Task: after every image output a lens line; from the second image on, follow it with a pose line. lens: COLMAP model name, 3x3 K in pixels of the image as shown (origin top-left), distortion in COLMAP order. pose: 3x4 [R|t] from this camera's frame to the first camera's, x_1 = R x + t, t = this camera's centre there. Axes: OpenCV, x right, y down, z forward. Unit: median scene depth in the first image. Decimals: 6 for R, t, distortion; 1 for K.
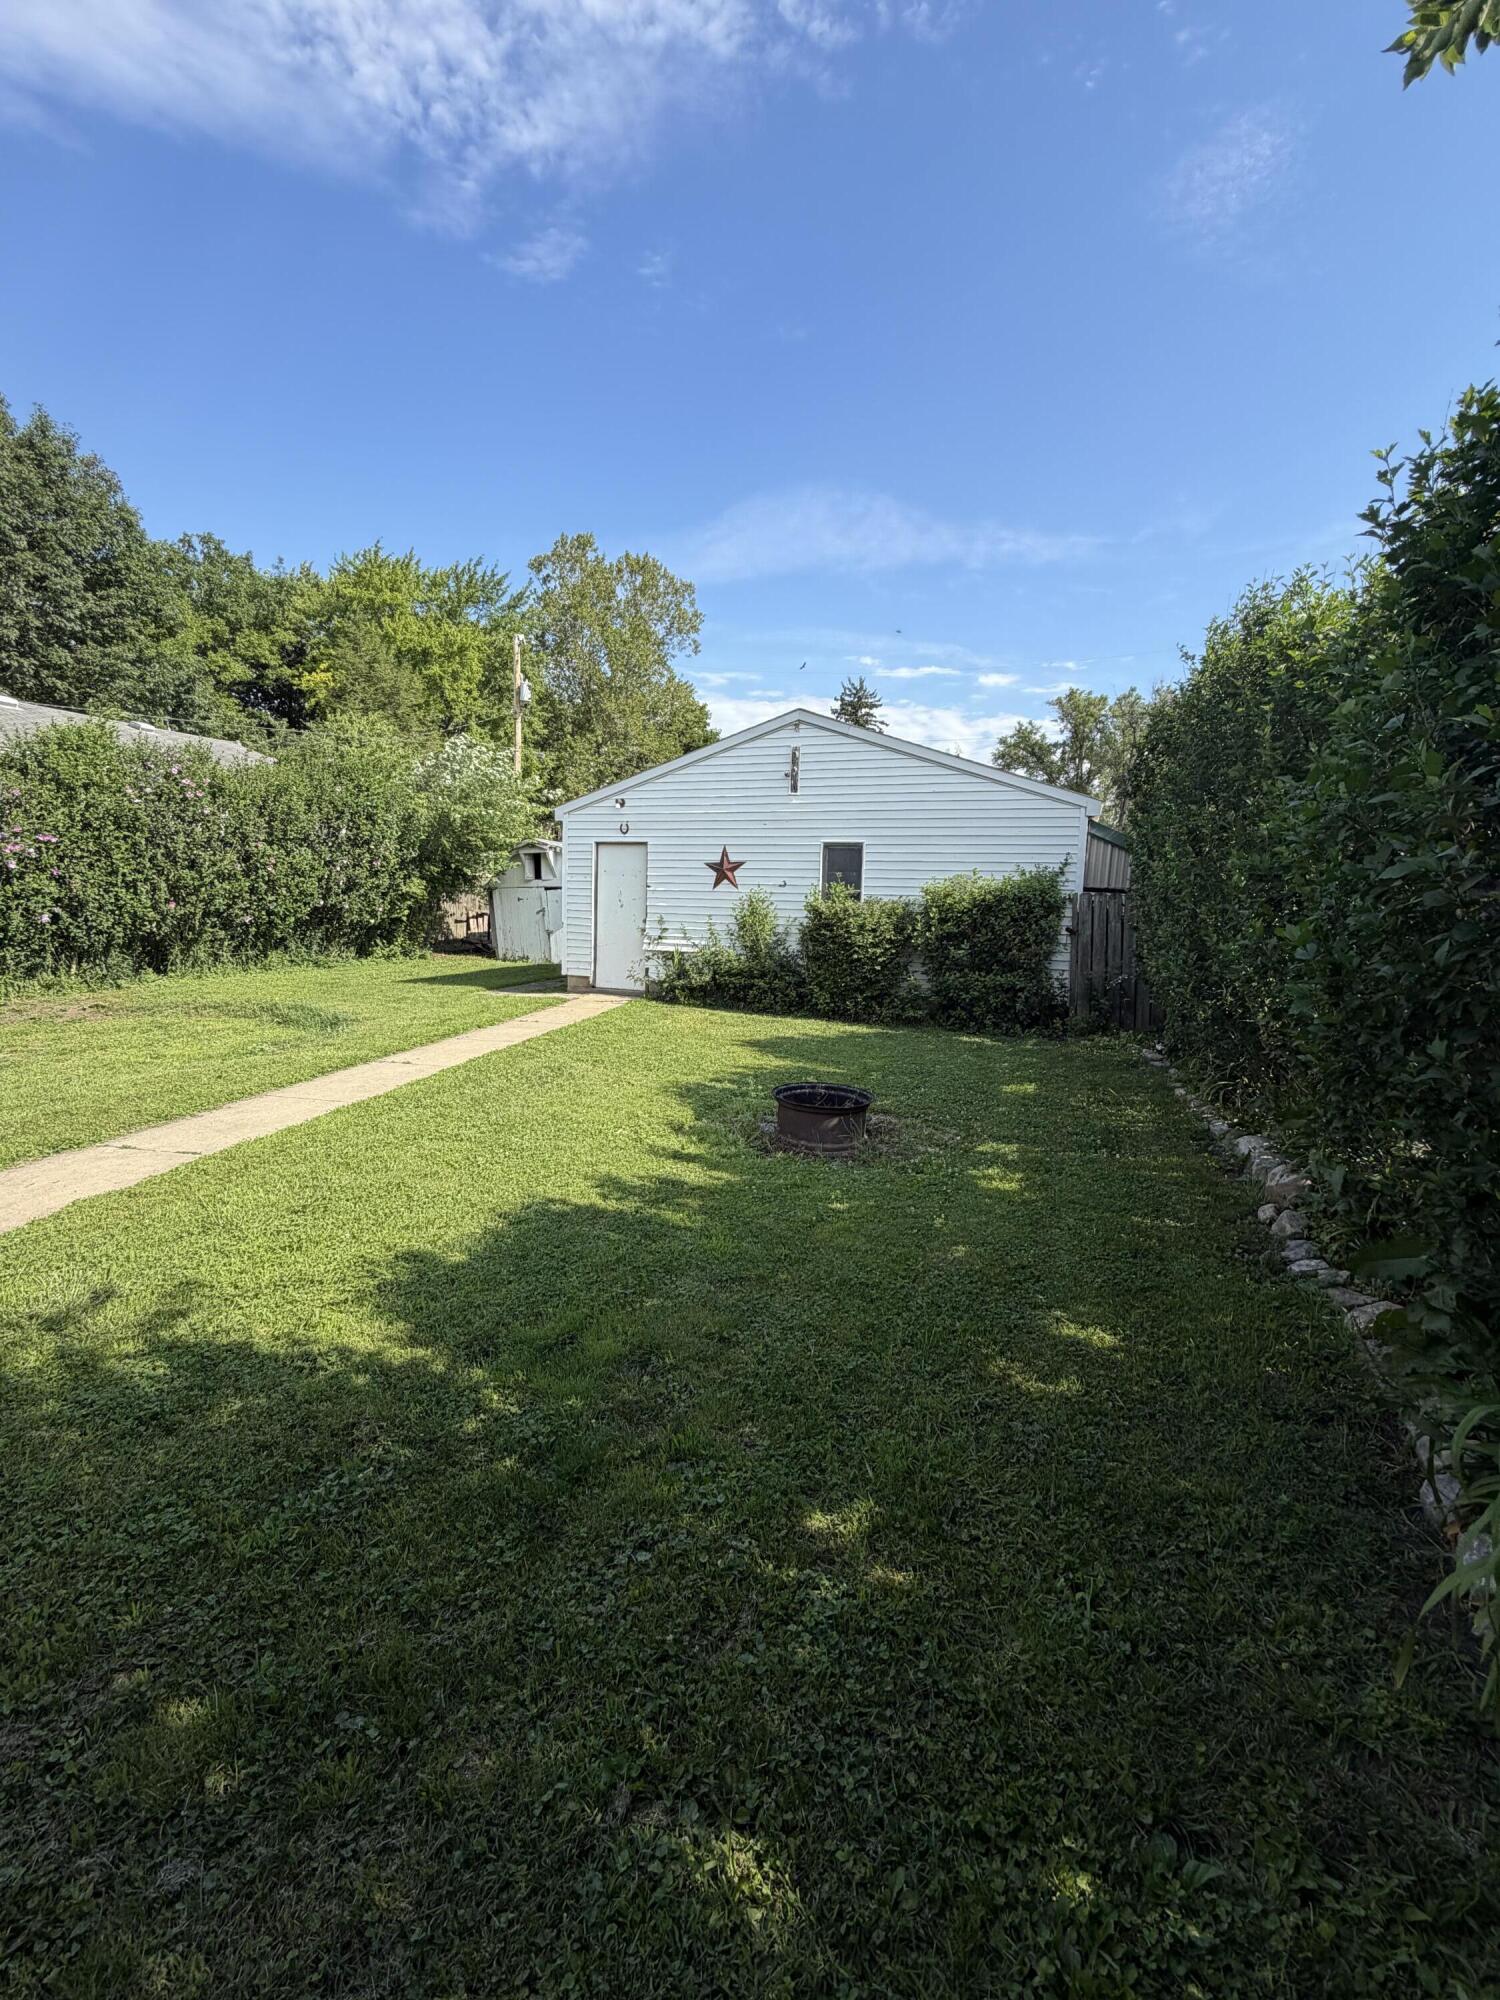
lens RADIAL K [[862.2, 0, 752.9], [0, 862.2, 1002.5], [0, 0, 1]] dist [0.000111, -0.000007]
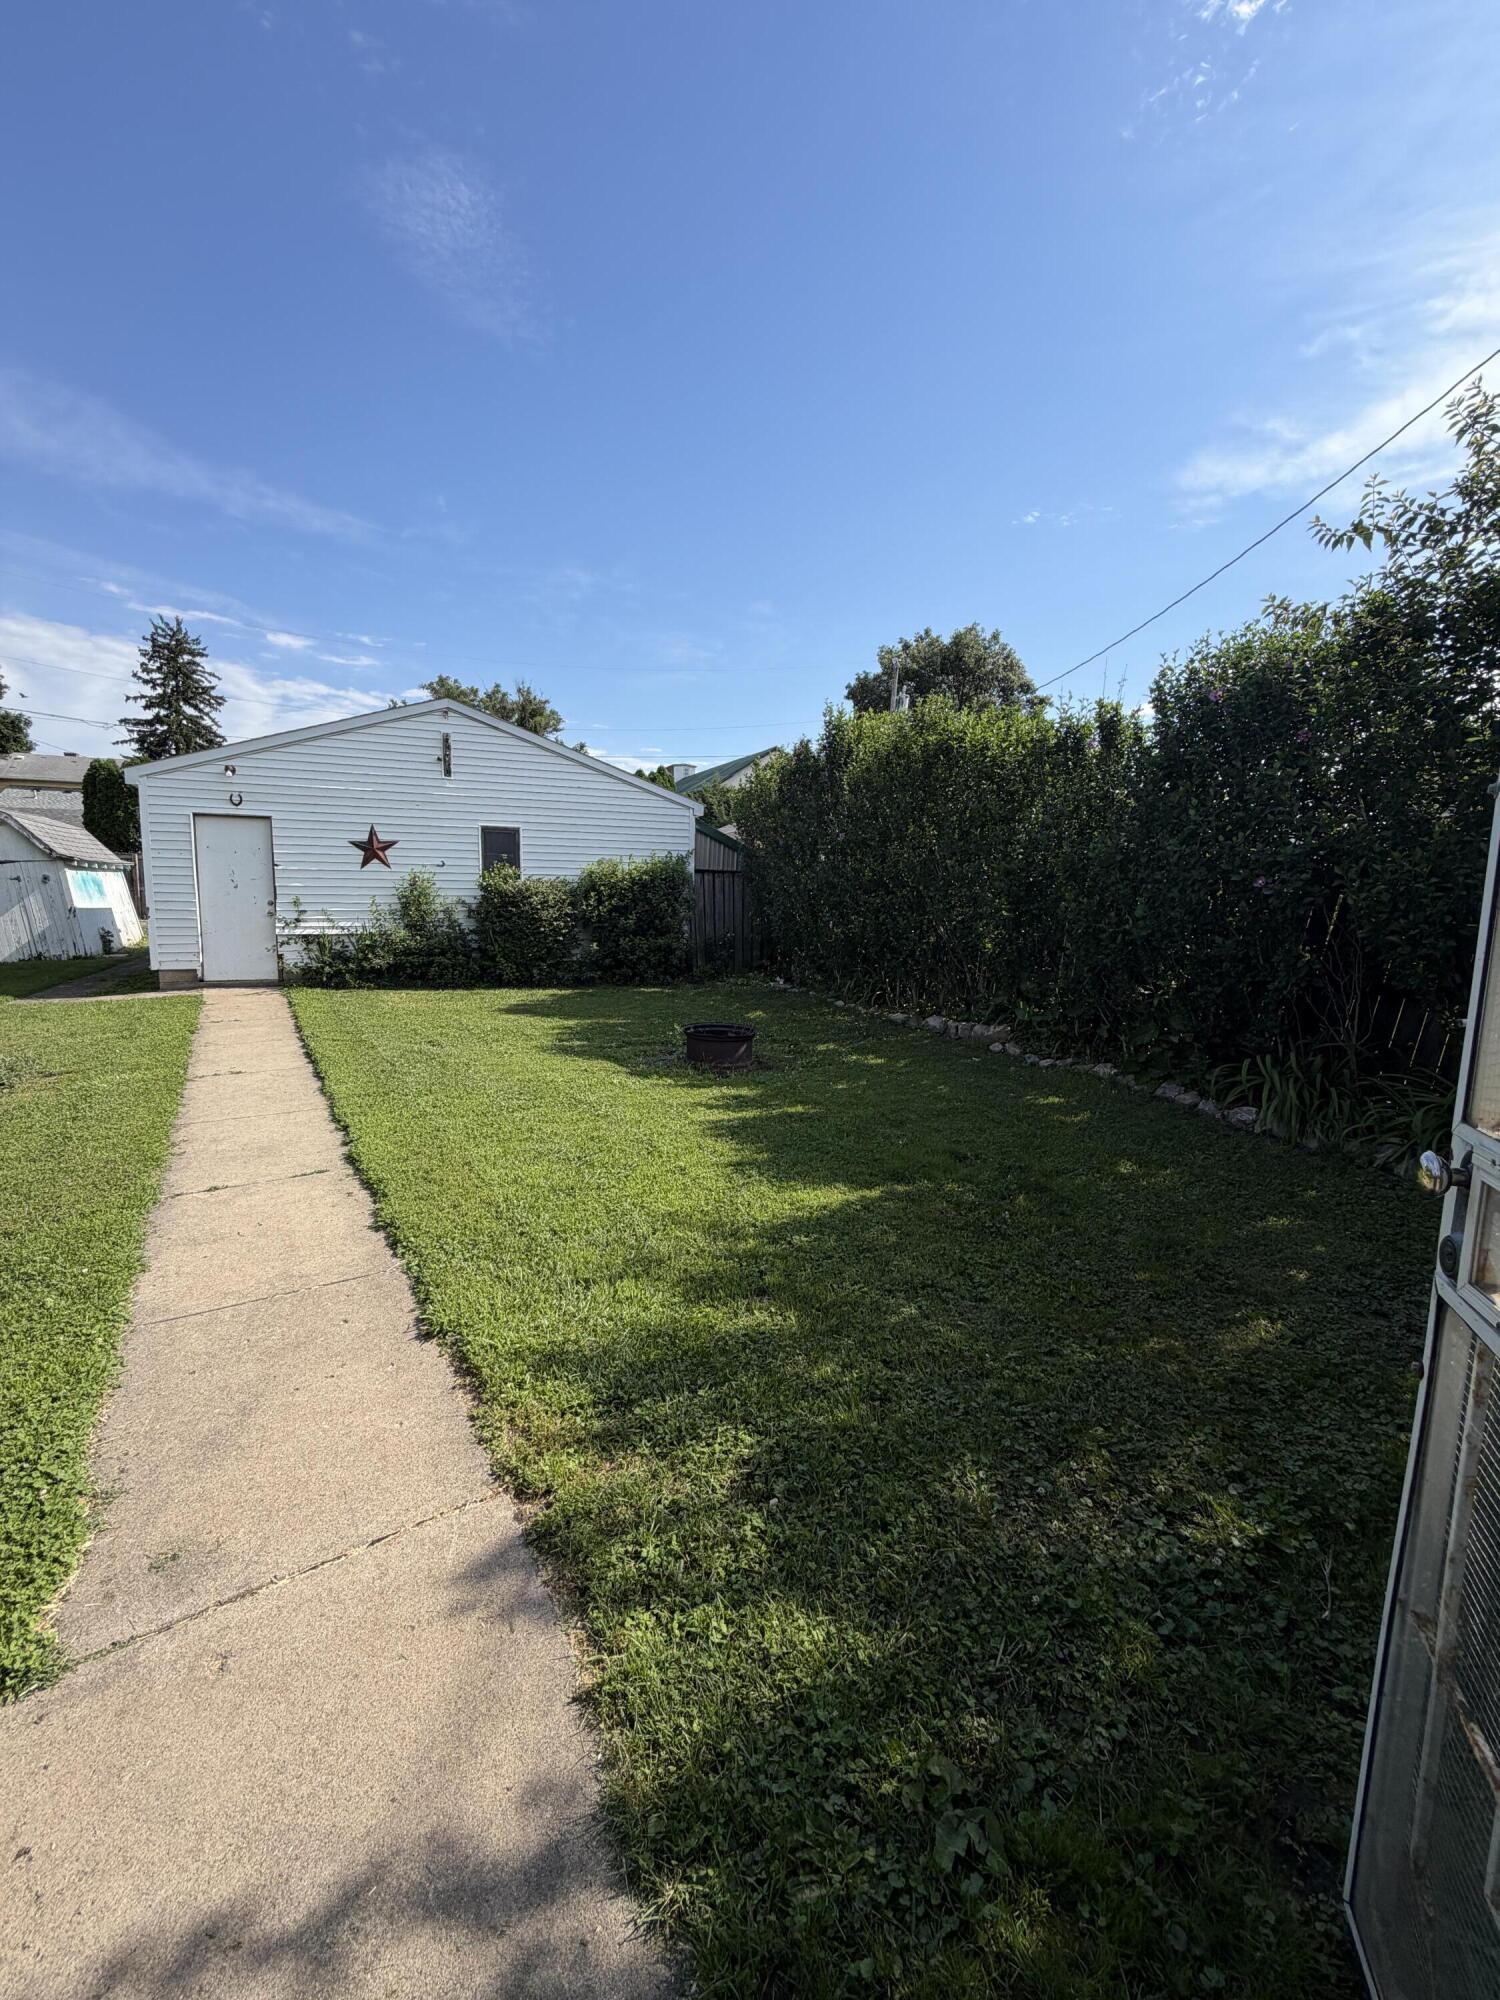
lens RADIAL K [[801.4, 0, 770.9], [0, 801.4, 994.3], [0, 0, 1]] dist [0.000205, 0.000370]
pose [[0.710201, -0.105487, 0.696051, -0.354946], [0.083016, 0.994361, 0.065993, -0.011023], [-0.699087, 0.010915, 0.714953, 0.028246]]
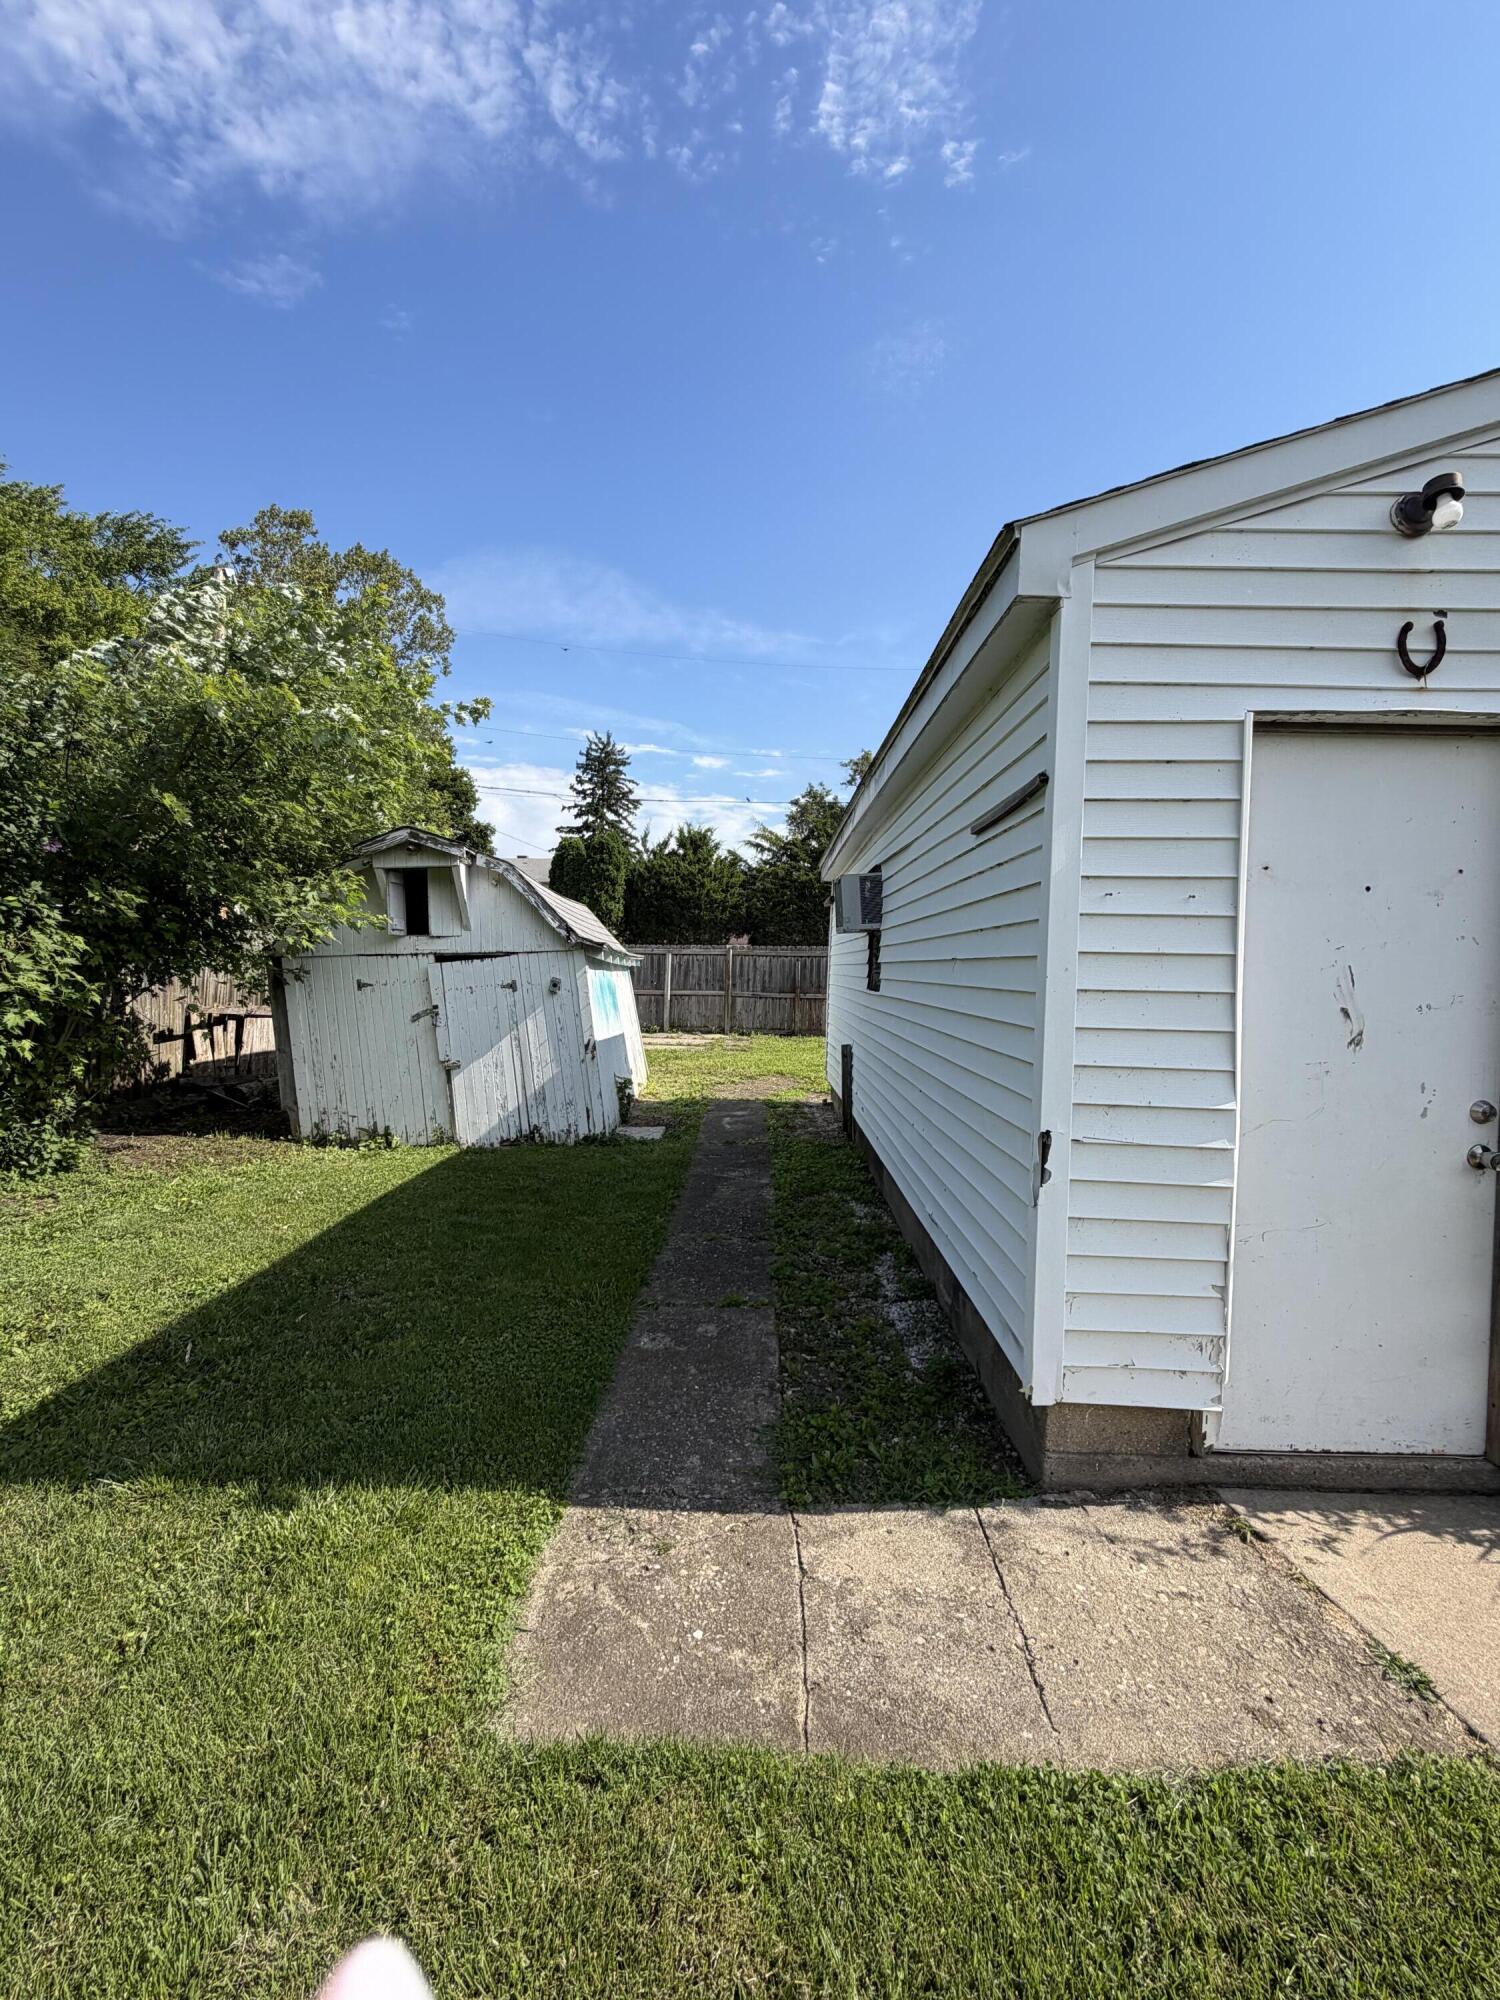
lens RADIAL K [[801.4, 0, 746.3], [0, 801.4, 1005.4], [0, 0, 1]] dist [-0.021828, -0.000406]
pose [[0.932238, -0.024497, 0.361016, -0.357896], [0.050420, 0.996767, -0.062564, -0.118181], [-0.358316, 0.076527, 0.930459, 0.899917]]
